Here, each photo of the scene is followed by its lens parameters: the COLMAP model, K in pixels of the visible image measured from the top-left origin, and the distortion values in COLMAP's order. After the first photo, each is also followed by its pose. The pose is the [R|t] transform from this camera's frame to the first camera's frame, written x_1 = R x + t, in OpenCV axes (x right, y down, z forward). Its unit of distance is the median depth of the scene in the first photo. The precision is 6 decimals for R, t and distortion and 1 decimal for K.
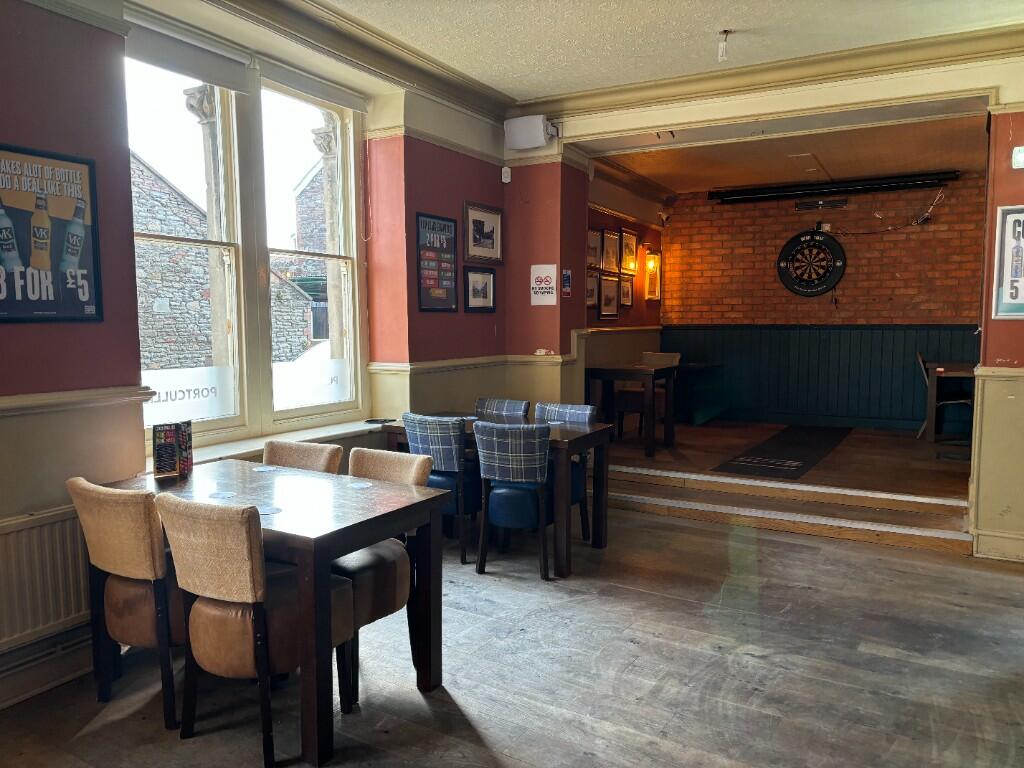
lens RADIAL K [[789.1, 0, 512.0], [0, 789.1, 384.0], [0, 0, 1]] dist [0.009358, 0.001536]
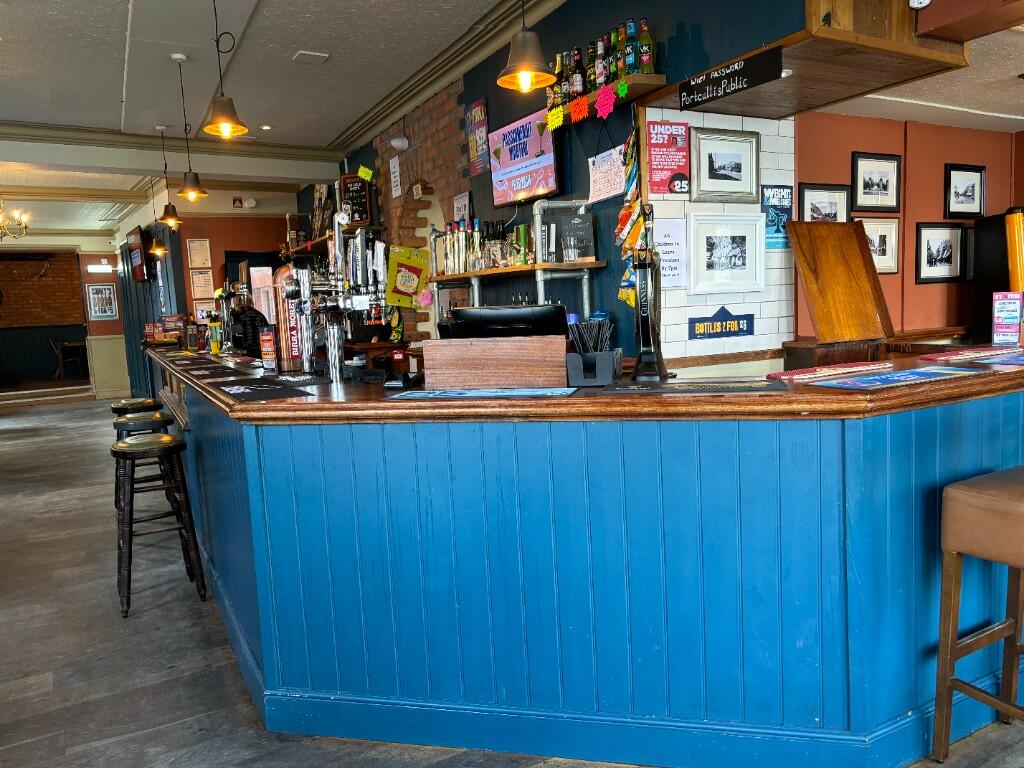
lens RADIAL K [[789.1, 0, 512.0], [0, 789.1, 384.0], [0, 0, 1]] dist [0.009358, 0.001536]
pose [[0.464186, -0.114470, 0.878309, -0.772496], [0.119927, 0.990605, 0.065724, 0.088880], [-0.877581, 0.074825, 0.473553, -1.064233]]
